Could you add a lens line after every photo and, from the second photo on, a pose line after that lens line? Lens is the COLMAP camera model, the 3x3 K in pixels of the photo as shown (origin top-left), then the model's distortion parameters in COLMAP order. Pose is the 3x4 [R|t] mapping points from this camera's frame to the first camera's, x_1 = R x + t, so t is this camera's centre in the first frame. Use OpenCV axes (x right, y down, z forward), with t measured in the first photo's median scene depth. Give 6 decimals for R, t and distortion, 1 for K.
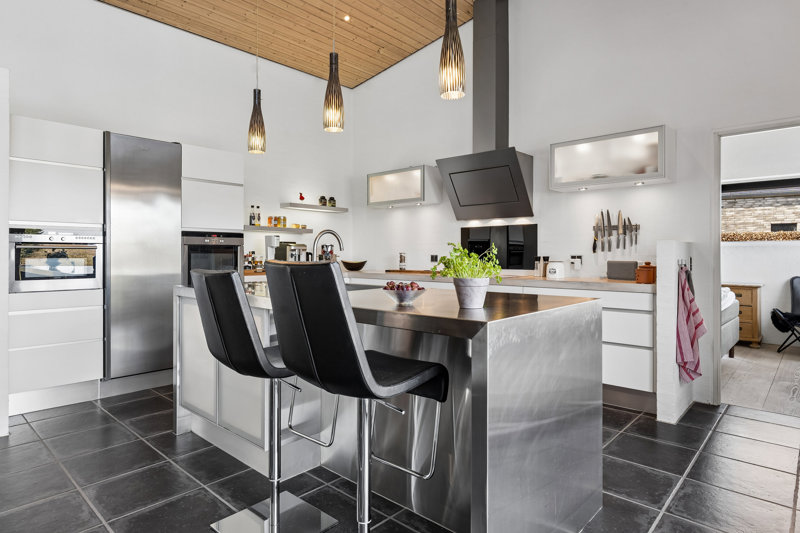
lens RADIAL K [[464.1, 0, 399.2], [0, 464.1, 250.7], [0, 0, 1]] dist [0.000577, 0.000234]
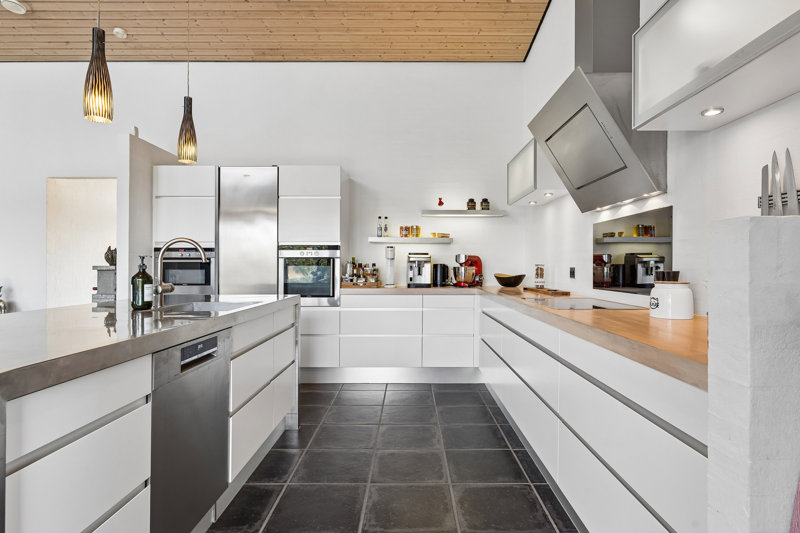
lens RADIAL K [[432.9, 0, 400.0], [0, 432.9, 266.5], [0, 0, 1]] dist [-0.018898, -0.000110]
pose [[0.681123, -0.000183, -0.732169, 0.407350], [0.005136, 0.999977, 0.004528, 0.003934], [0.732151, -0.006844, 0.681108, 0.445319]]
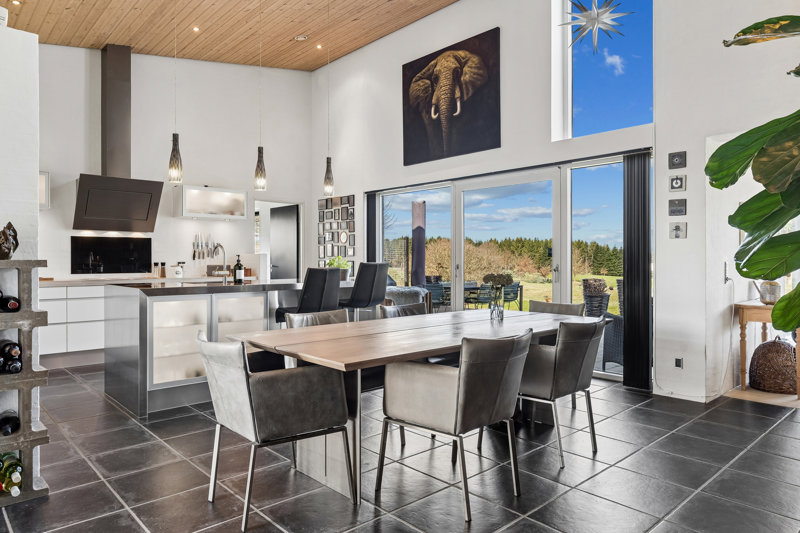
lens RADIAL K [[514.8, 0, 400.0], [0, 514.8, 266.5], [0, 0, 1]] dist [0.000100, 0.000019]
pose [[0.078885, -0.013213, 0.996796, -1.039191], [-0.007759, 0.999874, 0.013868, -0.001908], [-0.996853, -0.008828, 0.078773, 0.168271]]
